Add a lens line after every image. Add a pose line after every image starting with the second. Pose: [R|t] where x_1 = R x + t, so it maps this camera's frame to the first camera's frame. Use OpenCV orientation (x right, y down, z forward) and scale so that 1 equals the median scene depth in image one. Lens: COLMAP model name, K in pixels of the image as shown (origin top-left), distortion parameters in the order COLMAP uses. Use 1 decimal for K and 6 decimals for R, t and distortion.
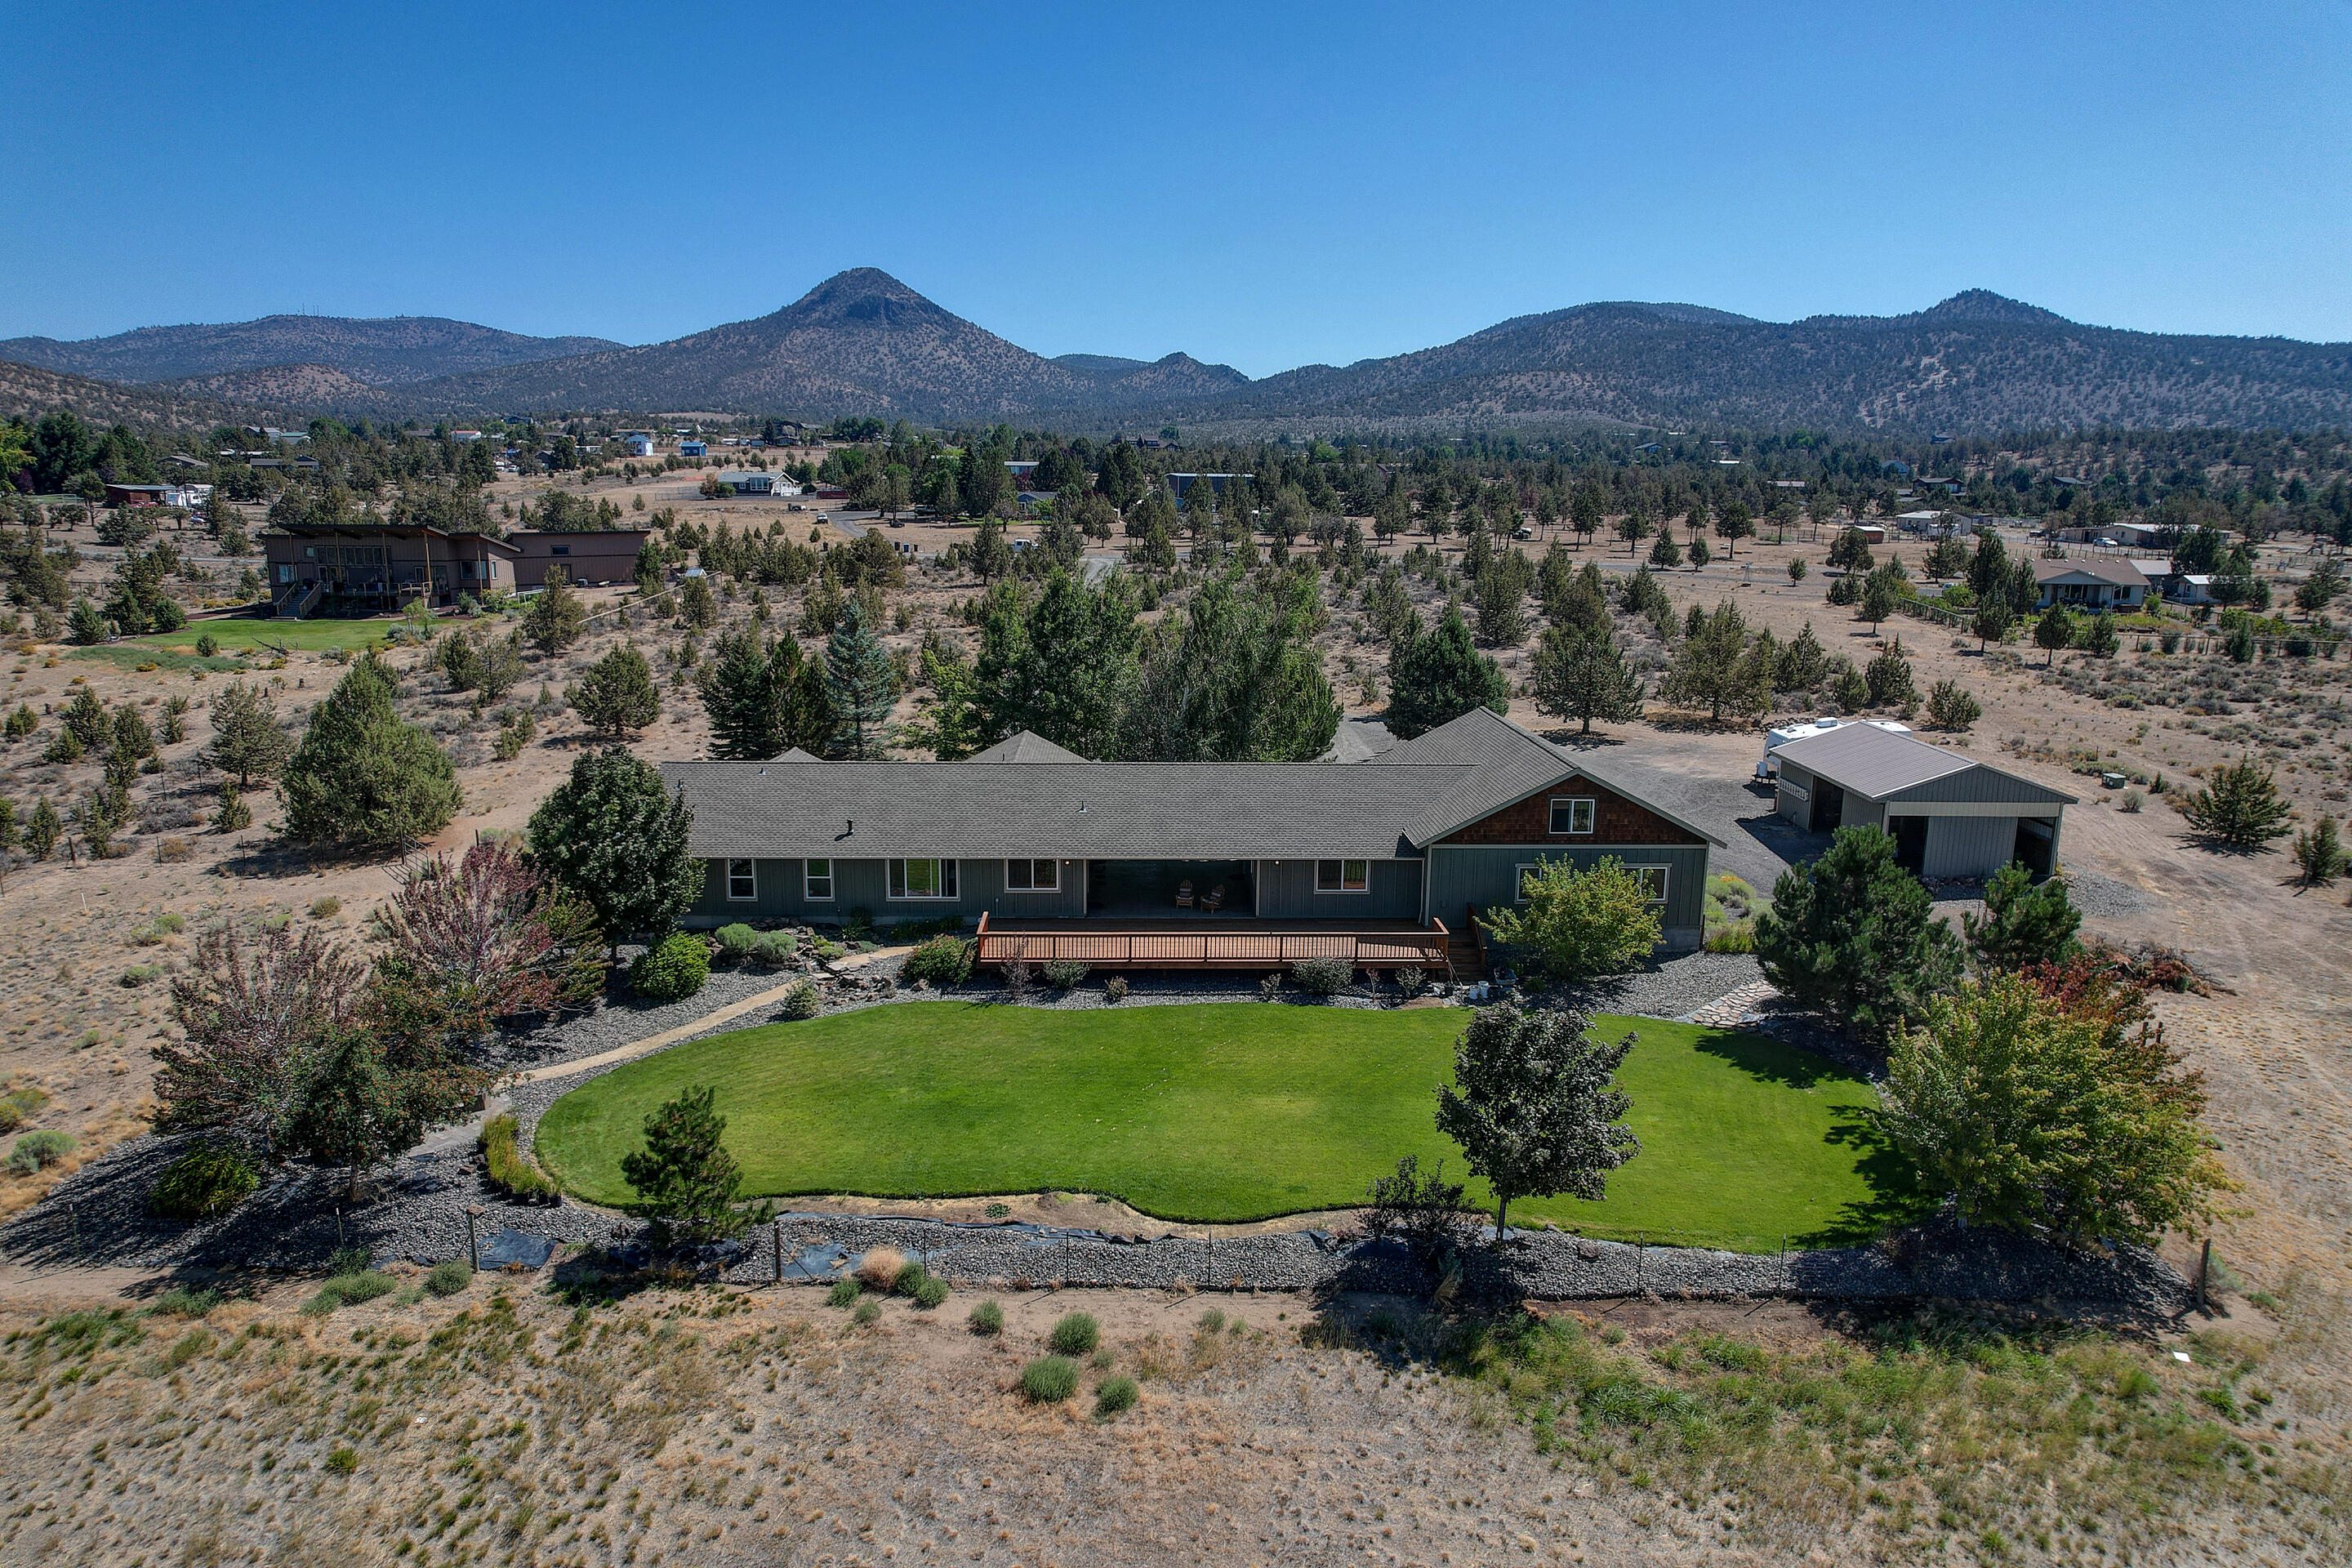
lens RADIAL K [[1511.3, 0, 1168.3], [0, 1511.3, 790.7], [0, 0, 1]] dist [-0.078649, 0.073888]
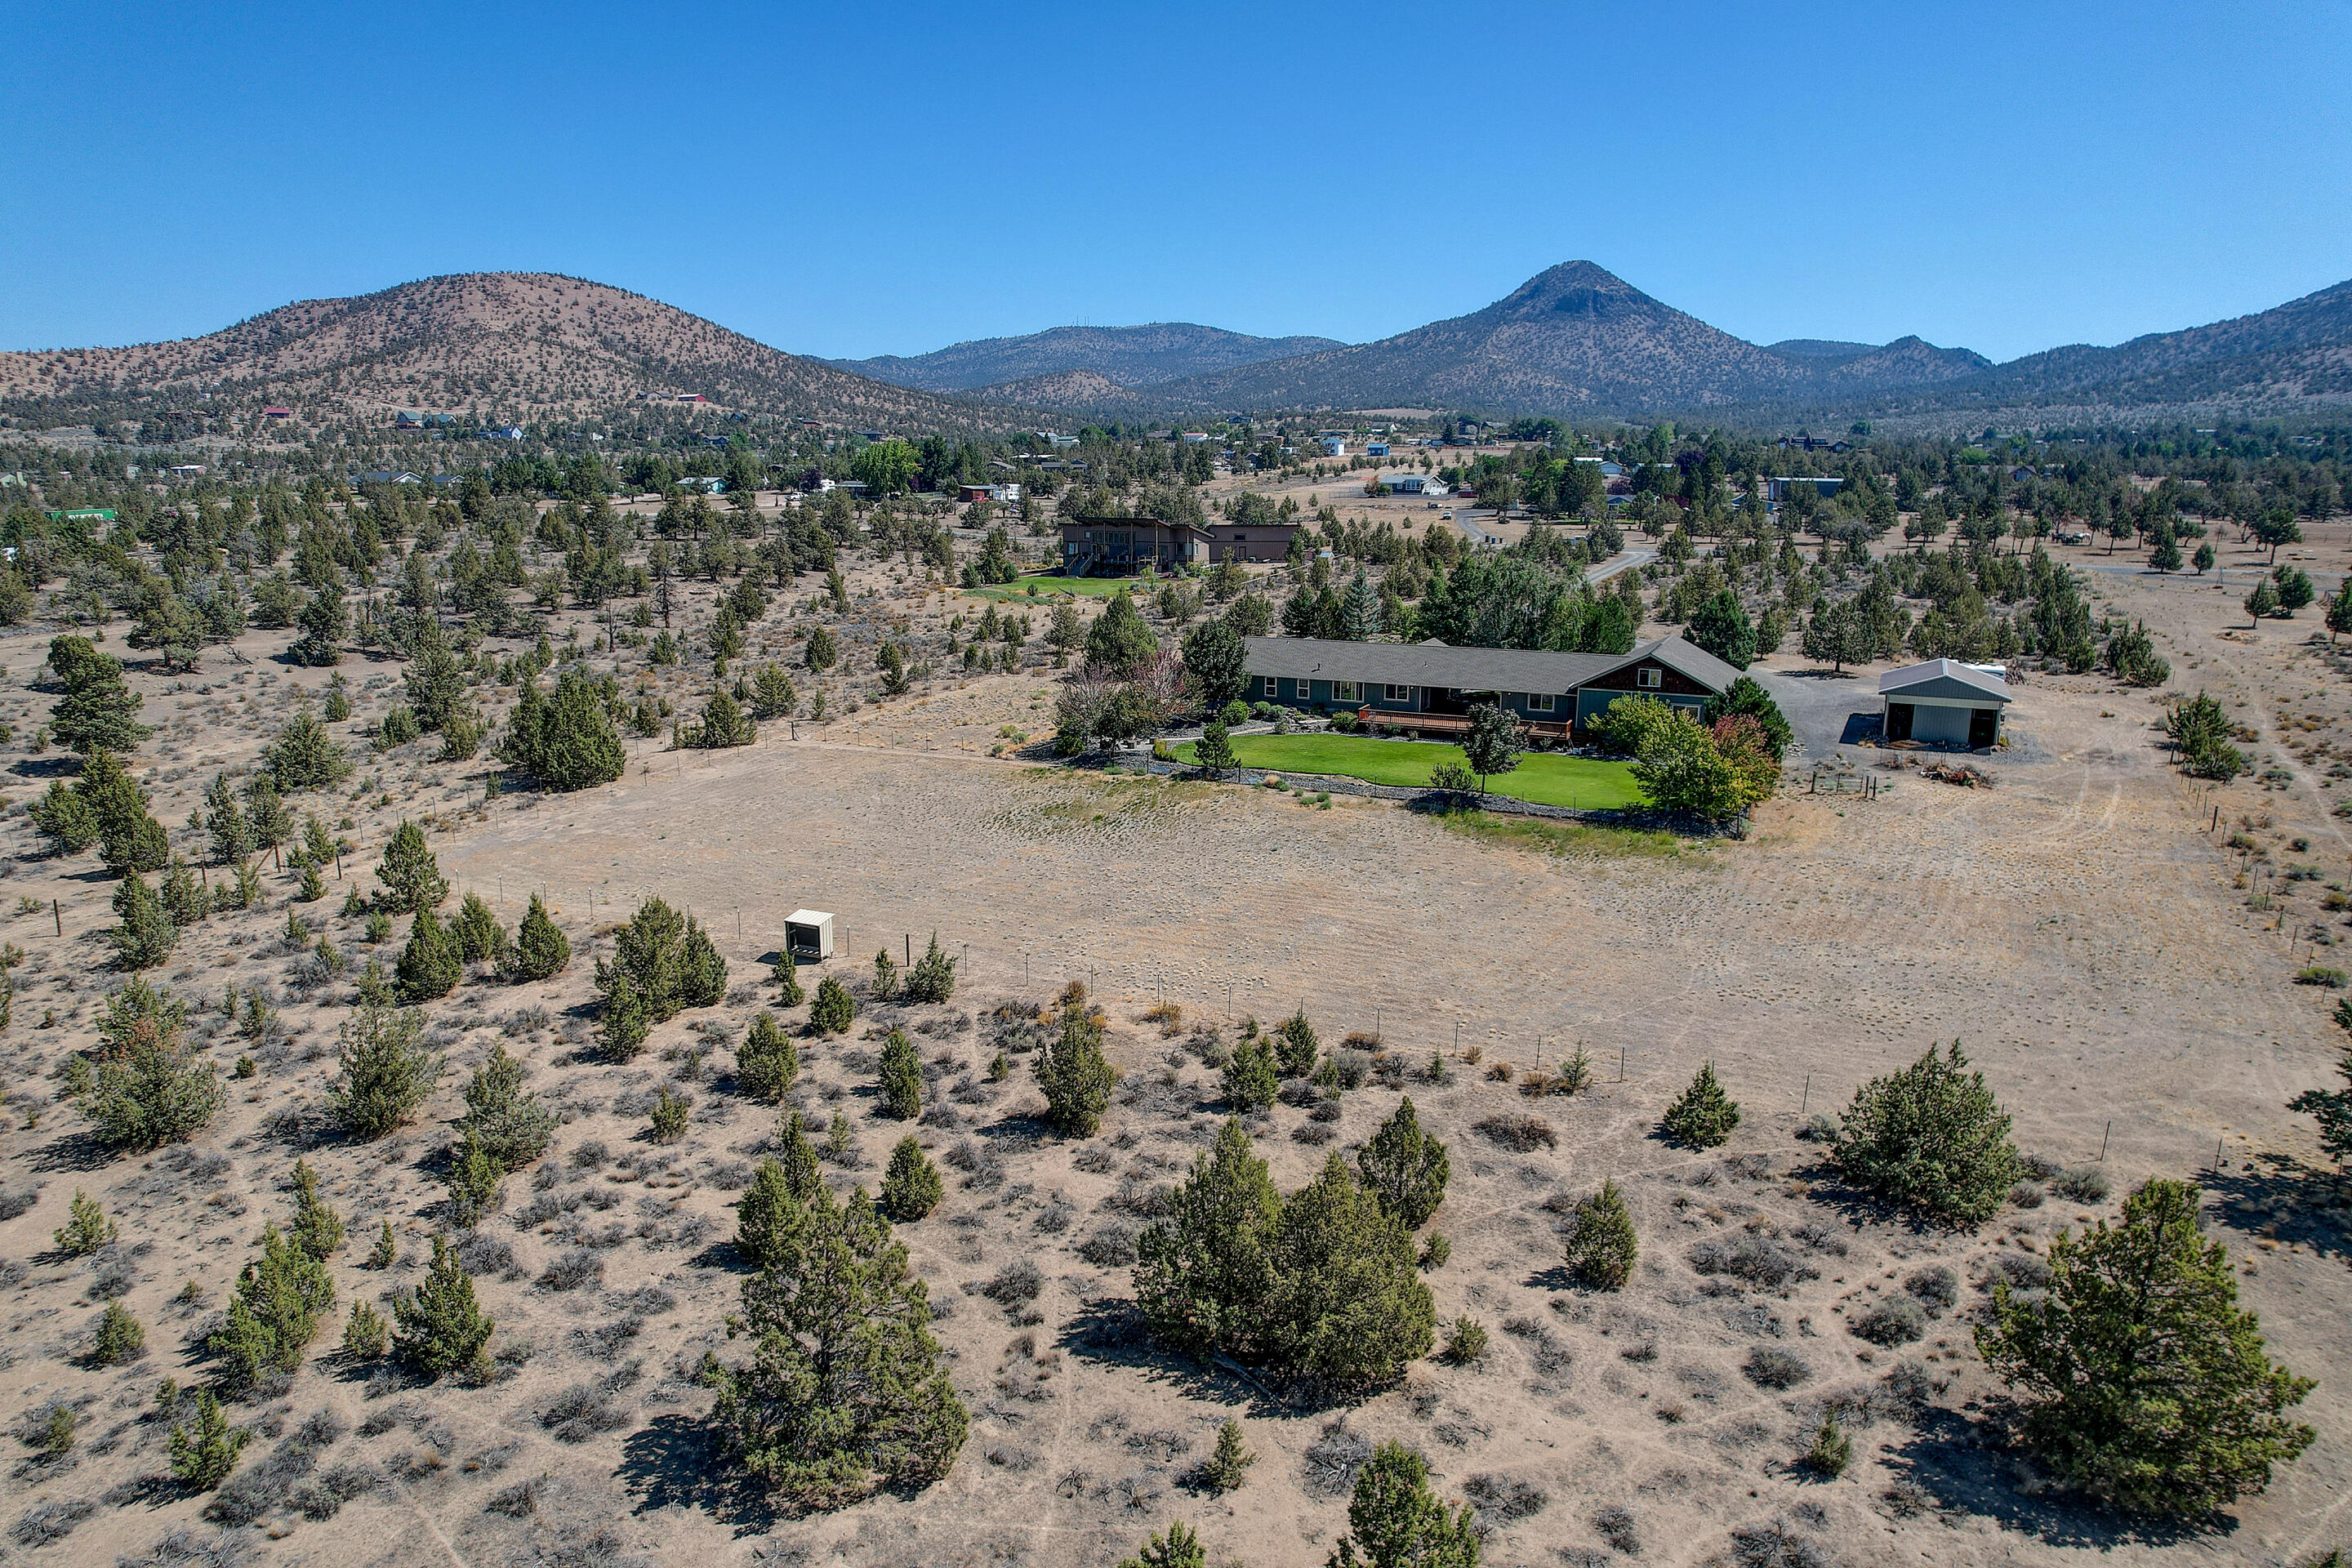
lens RADIAL K [[1511.3, 0, 1168.3], [0, 1511.3, 790.7], [0, 0, 1]] dist [-0.078649, 0.073888]
pose [[0.899797, 0.085528, -0.427844, 0.029086], [-0.082821, 0.996251, 0.024975, 0.008853], [0.428377, 0.012962, 0.903507, -0.057639]]
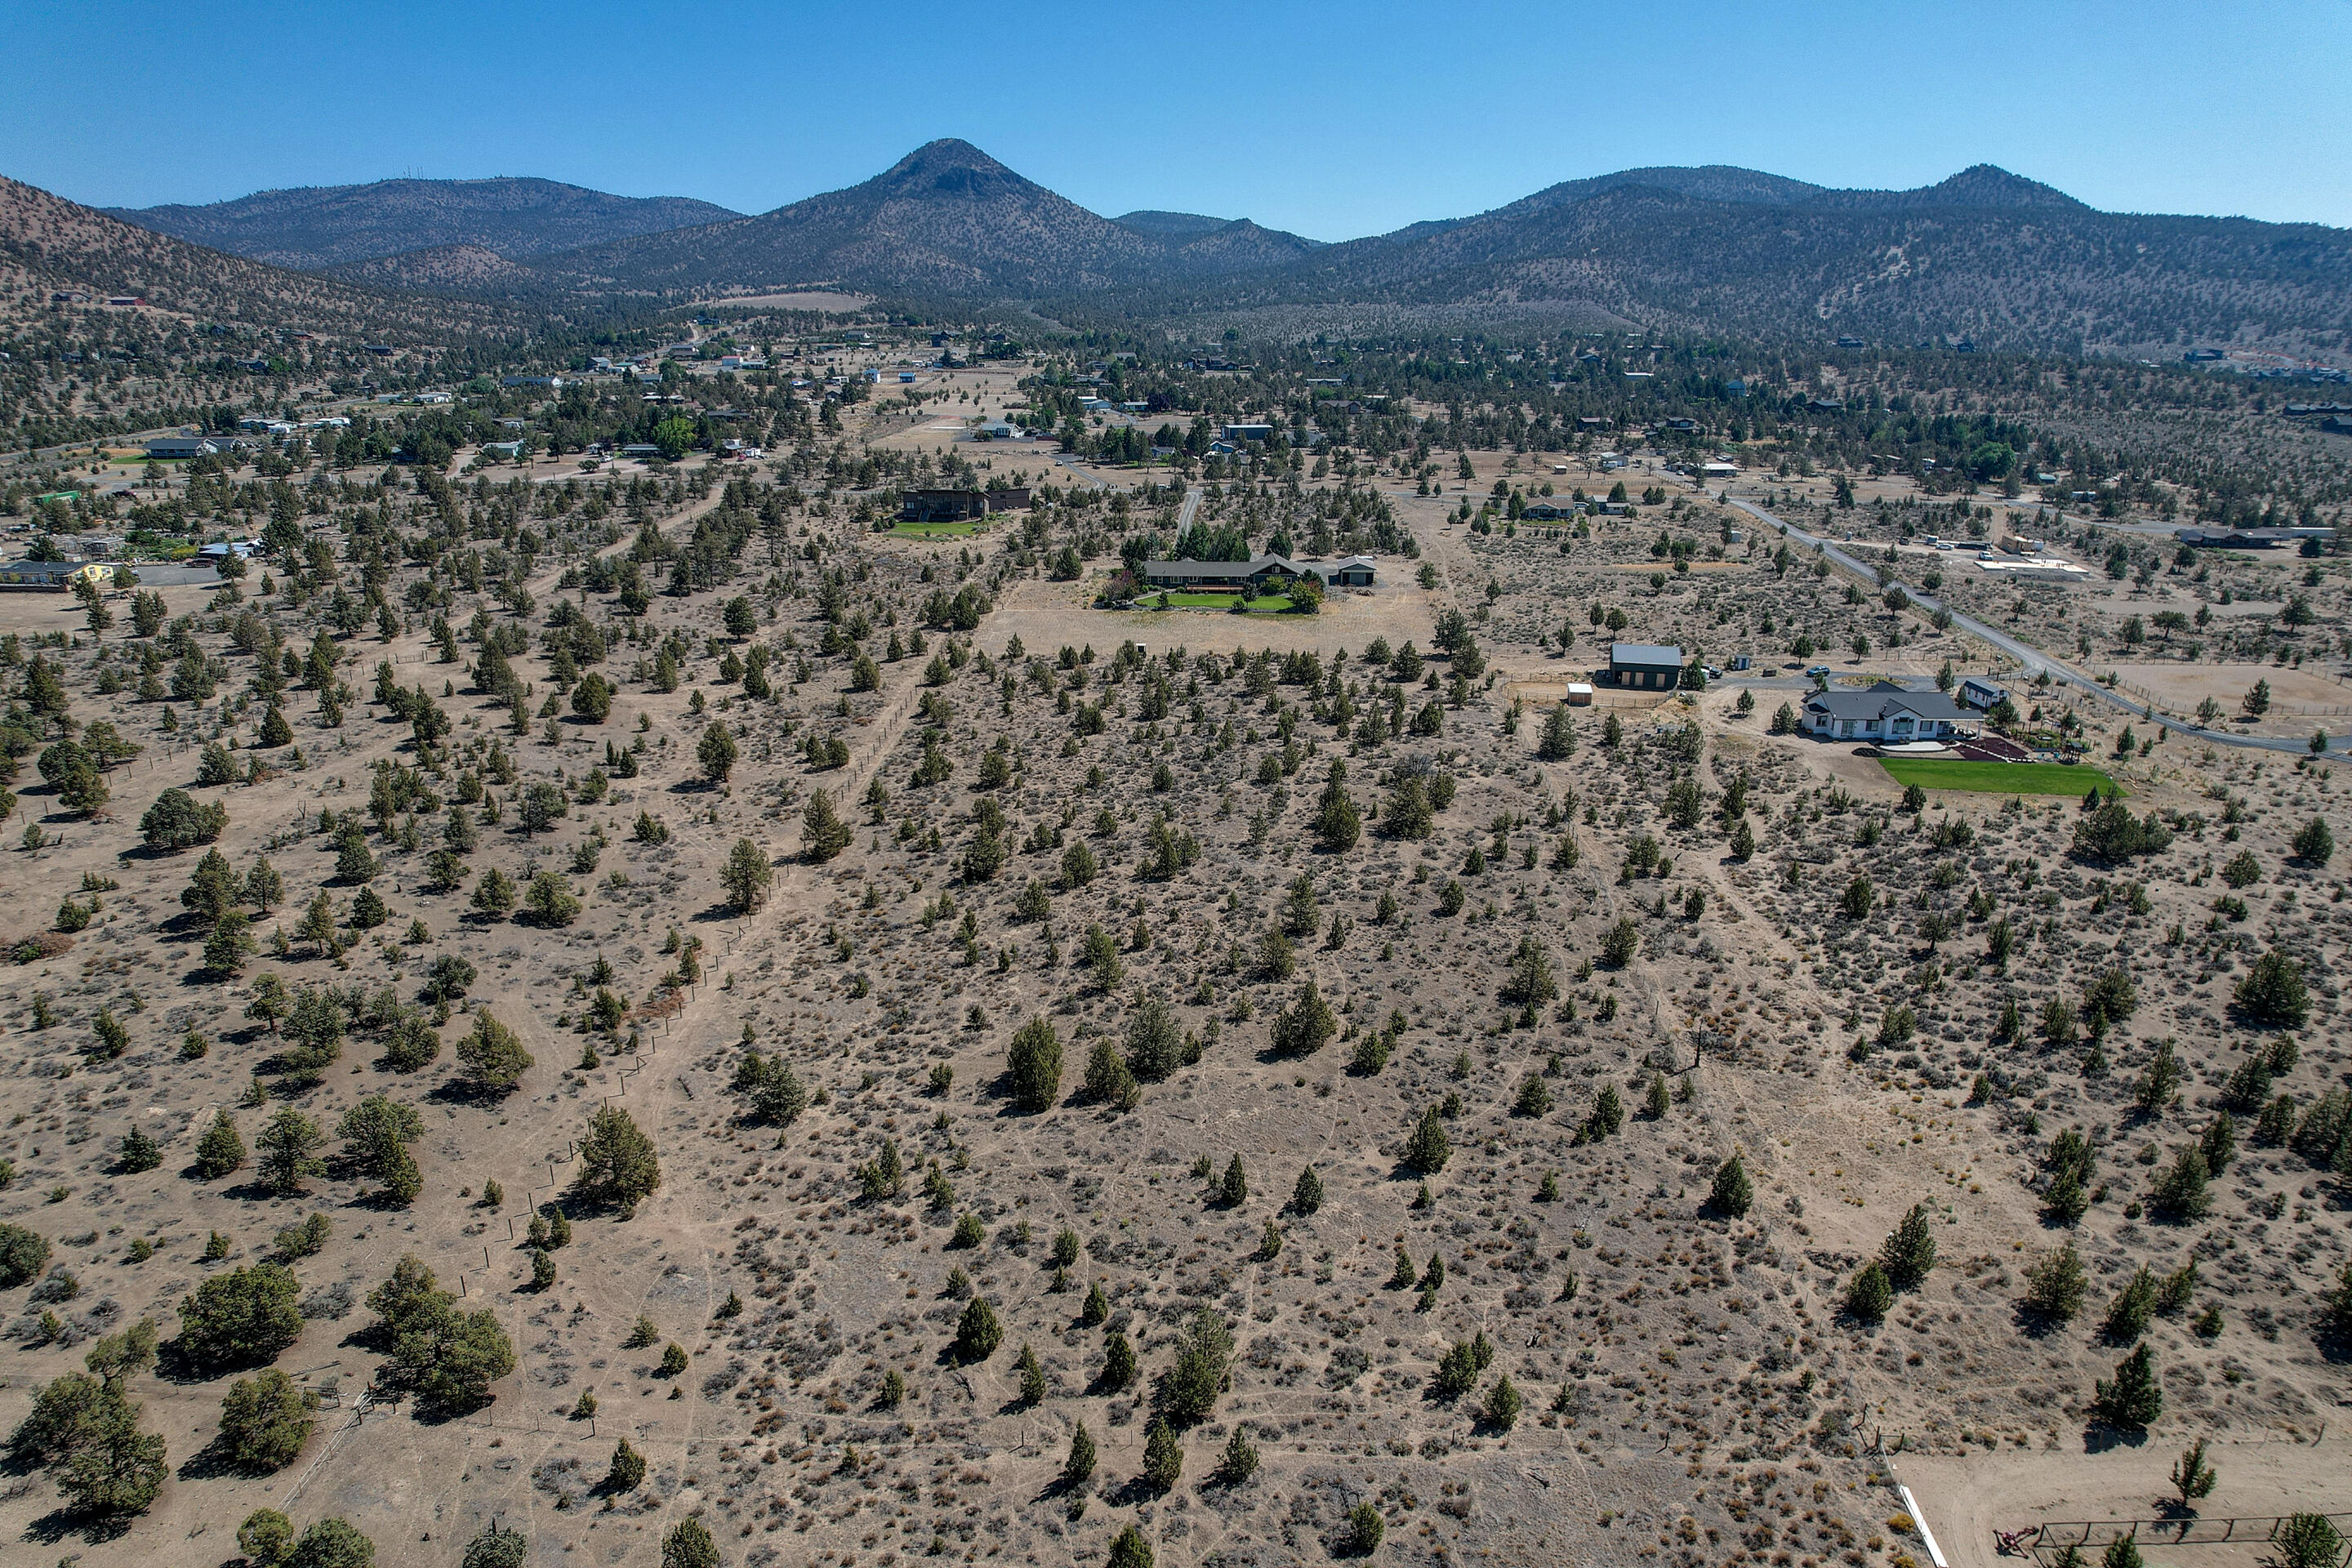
lens RADIAL K [[1511.3, 0, 1168.3], [0, 1511.3, 790.7], [0, 0, 1]] dist [-0.078649, 0.073888]
pose [[0.999069, 0.007738, -0.042433, 0.004466], [-0.003409, 0.994863, 0.101175, 0.016045], [0.042998, -0.100936, 0.993963, -0.290469]]
